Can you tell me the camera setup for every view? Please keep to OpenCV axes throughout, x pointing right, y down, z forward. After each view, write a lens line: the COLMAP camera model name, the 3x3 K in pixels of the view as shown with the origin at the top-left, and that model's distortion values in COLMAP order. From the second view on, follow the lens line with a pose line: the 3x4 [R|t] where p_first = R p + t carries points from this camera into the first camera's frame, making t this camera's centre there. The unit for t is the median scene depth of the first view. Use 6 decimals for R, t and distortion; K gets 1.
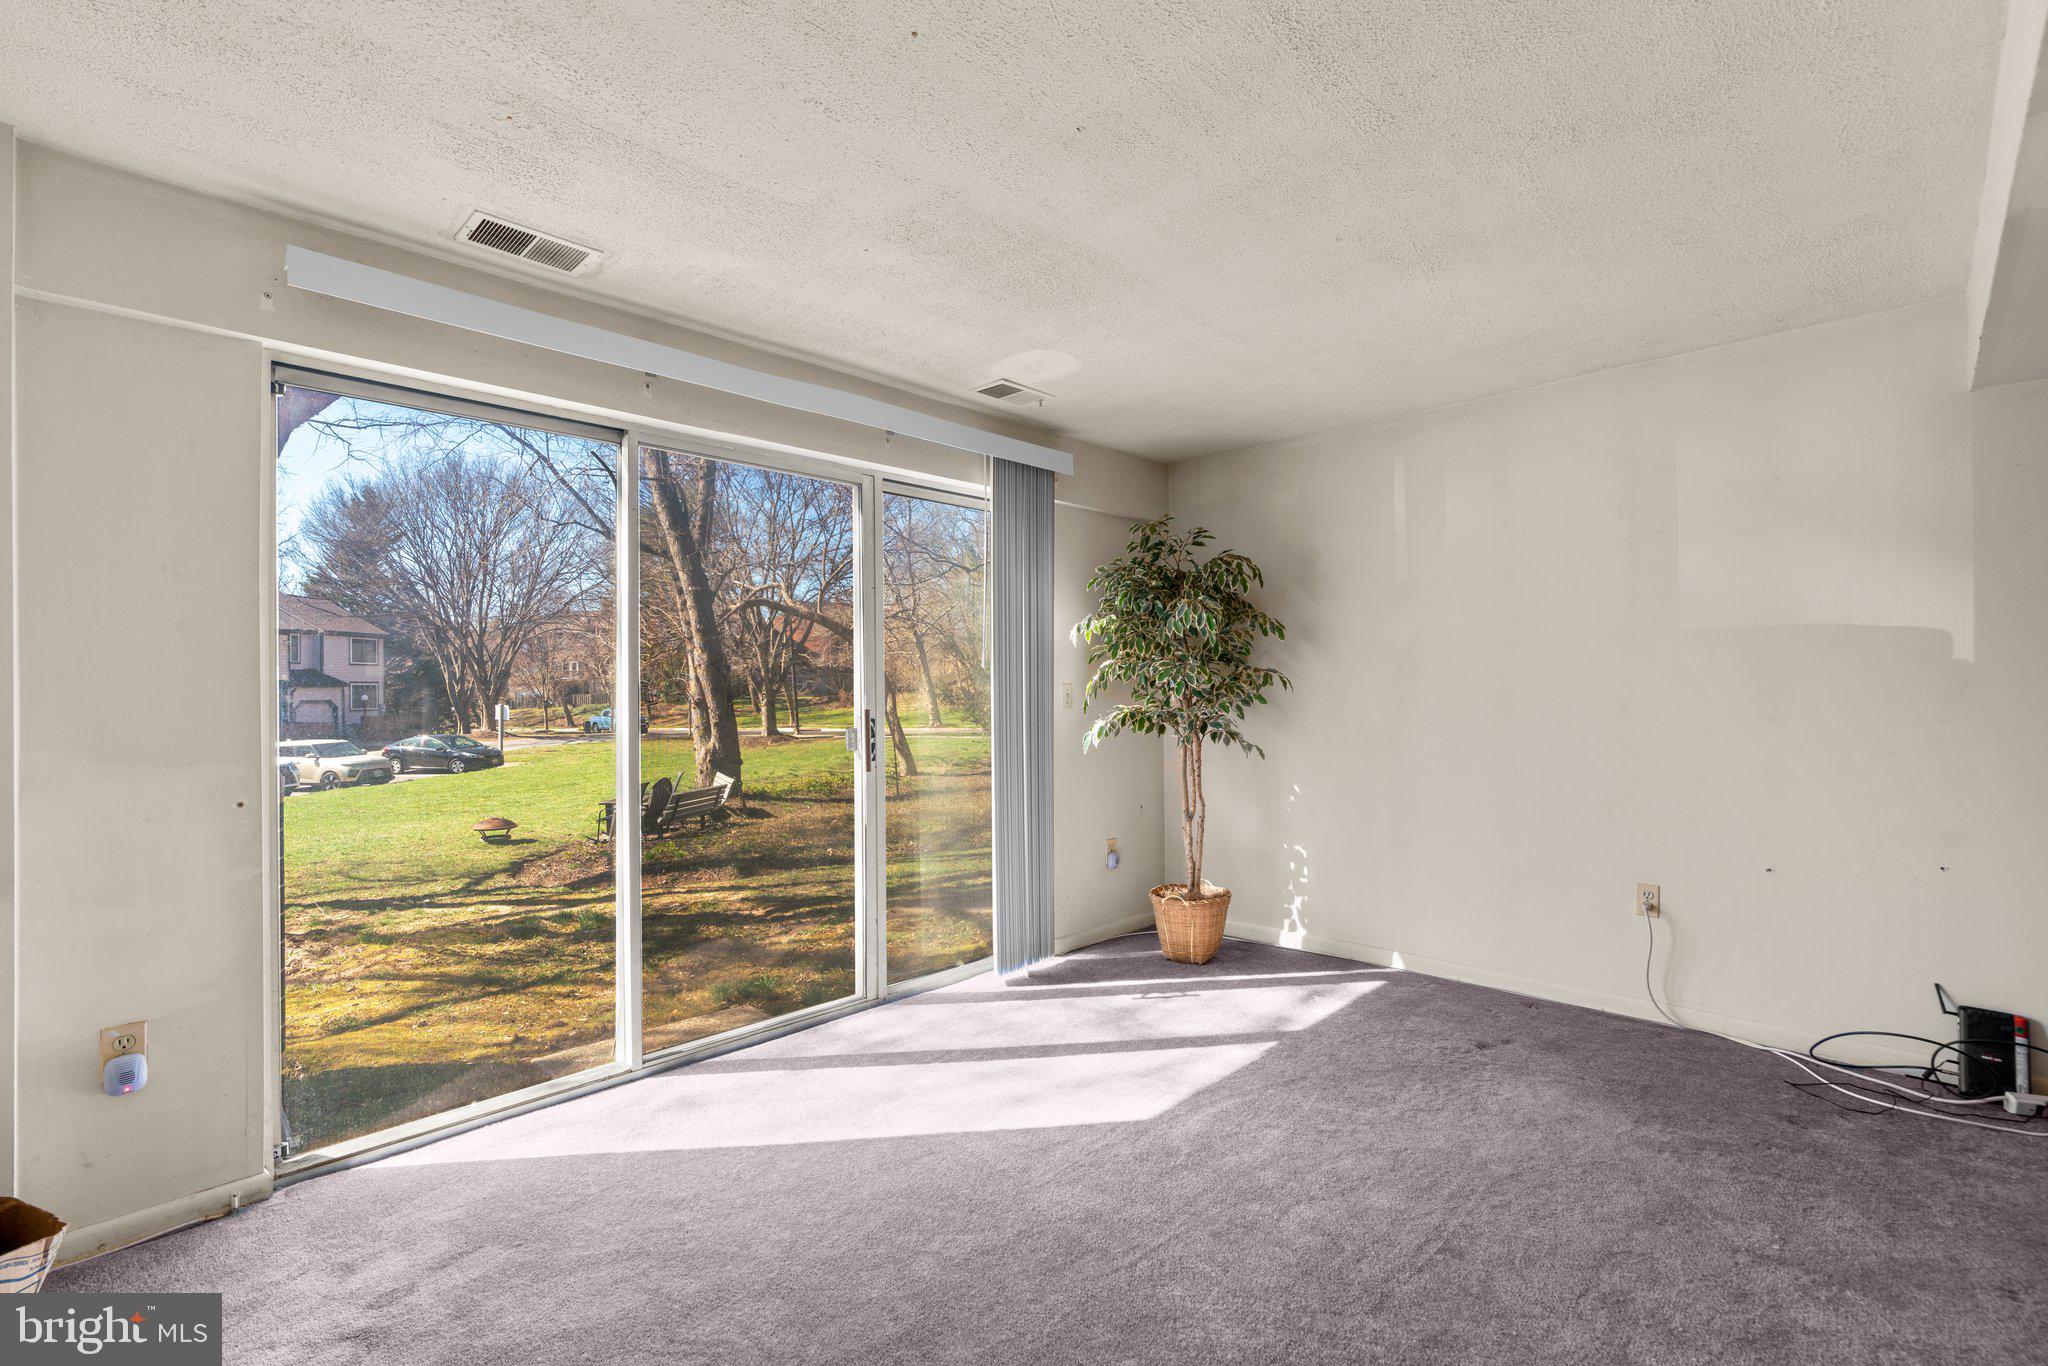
lens RADIAL K [[920.0, 0, 1018.9], [0, 920.0, 681.4], [0, 0, 1]] dist [-0.002456, 0.000694]
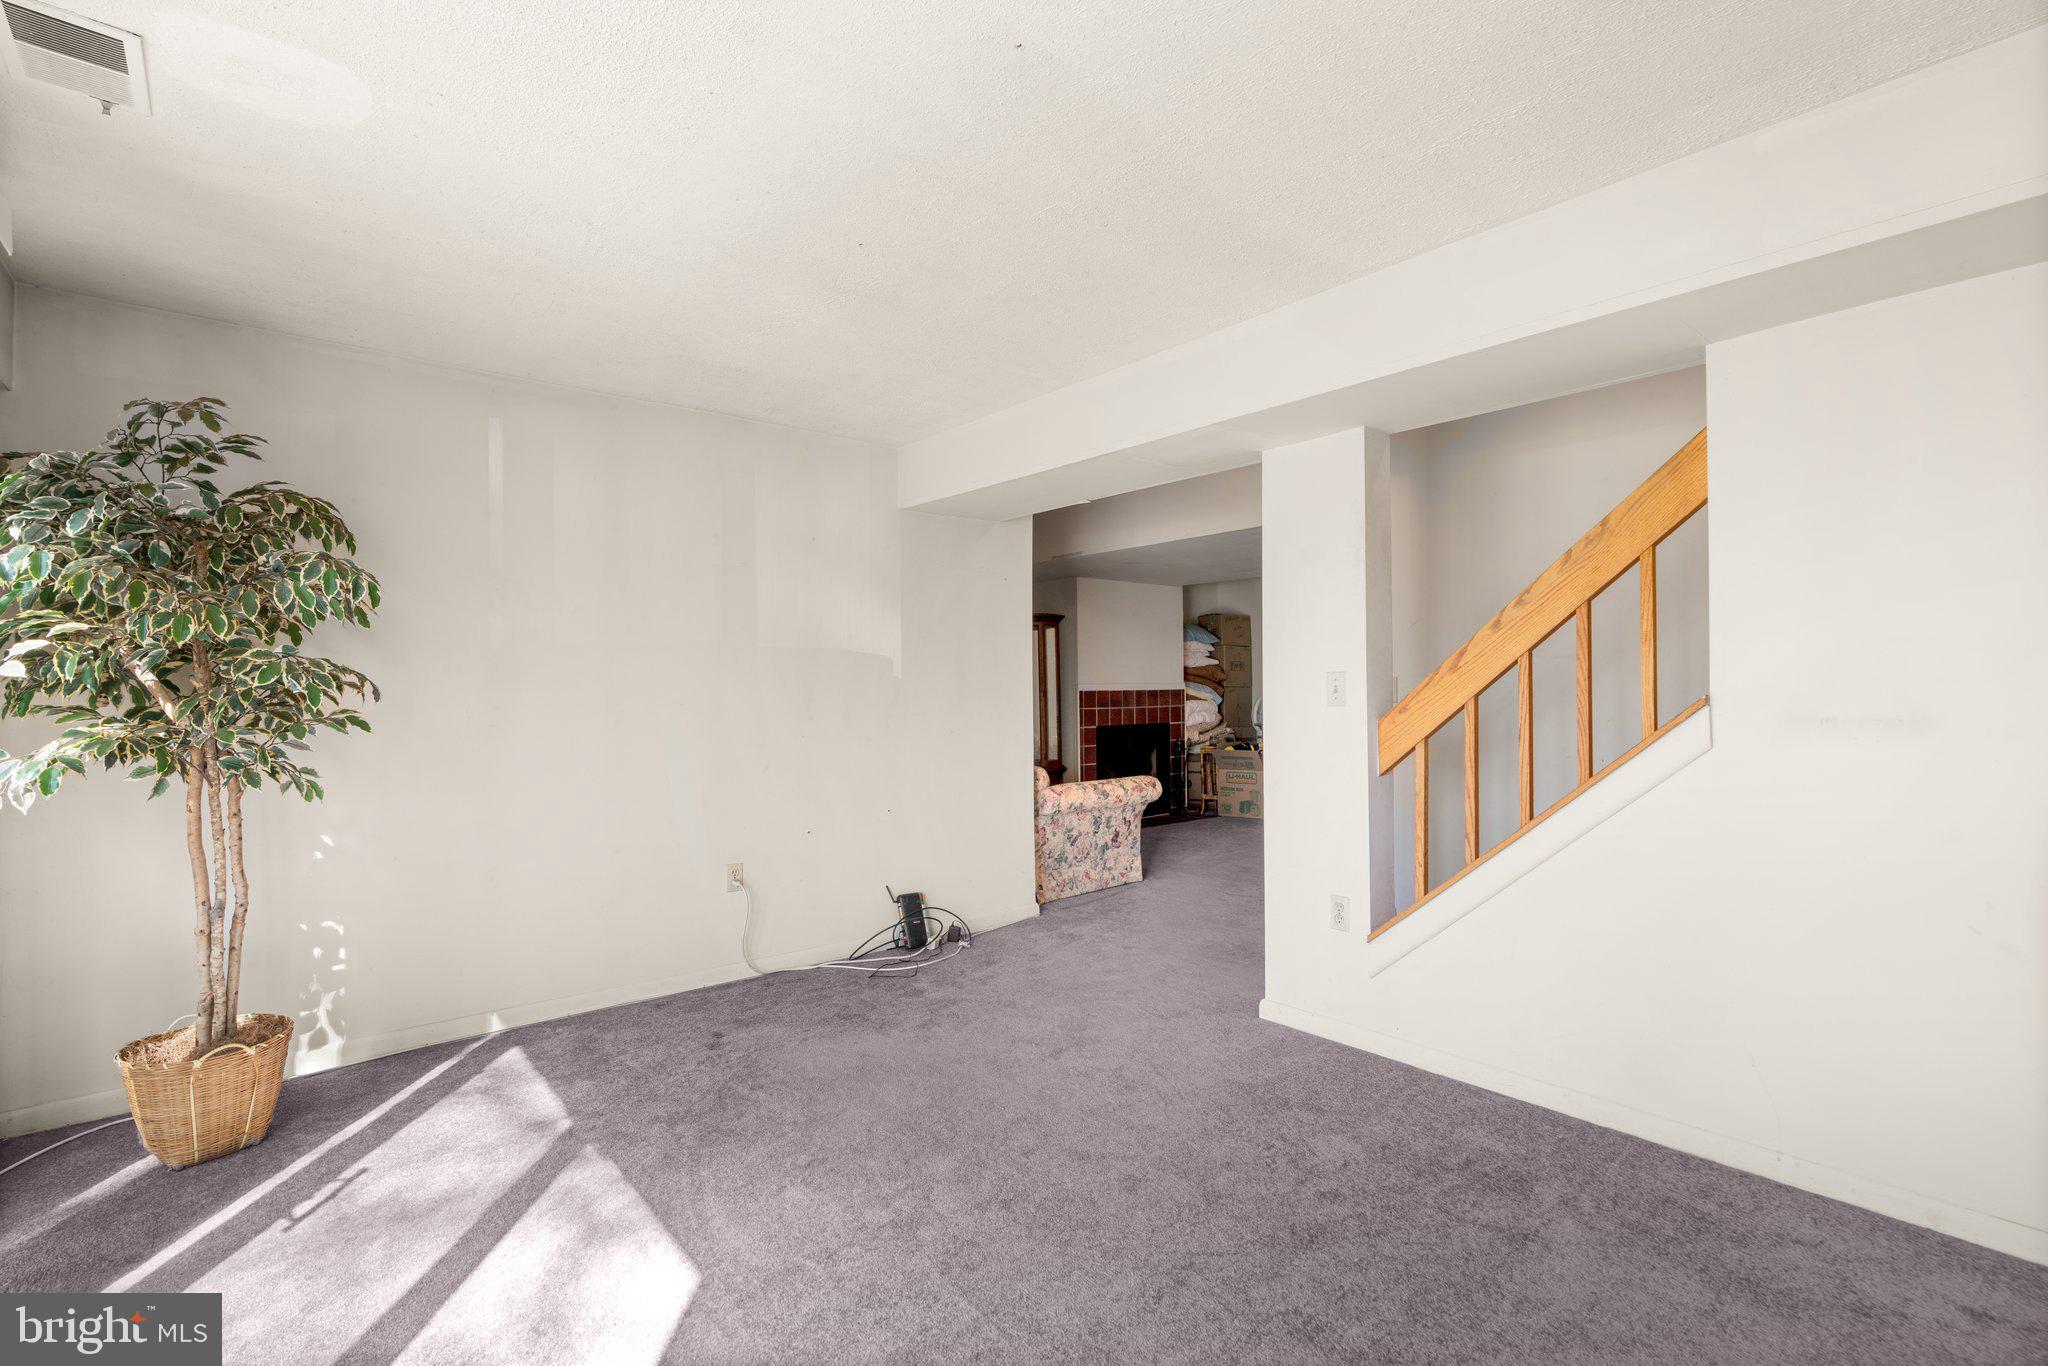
lens RADIAL K [[920.0, 0, 1018.9], [0, 920.0, 681.4], [0, 0, 1]] dist [-0.002456, 0.000694]
pose [[0.096143, 0.021717, 0.995131, -0.423985], [-0.000050, 0.999762, -0.021813, 0.014959], [-0.995367, 0.002047, 0.096122, 0.503706]]
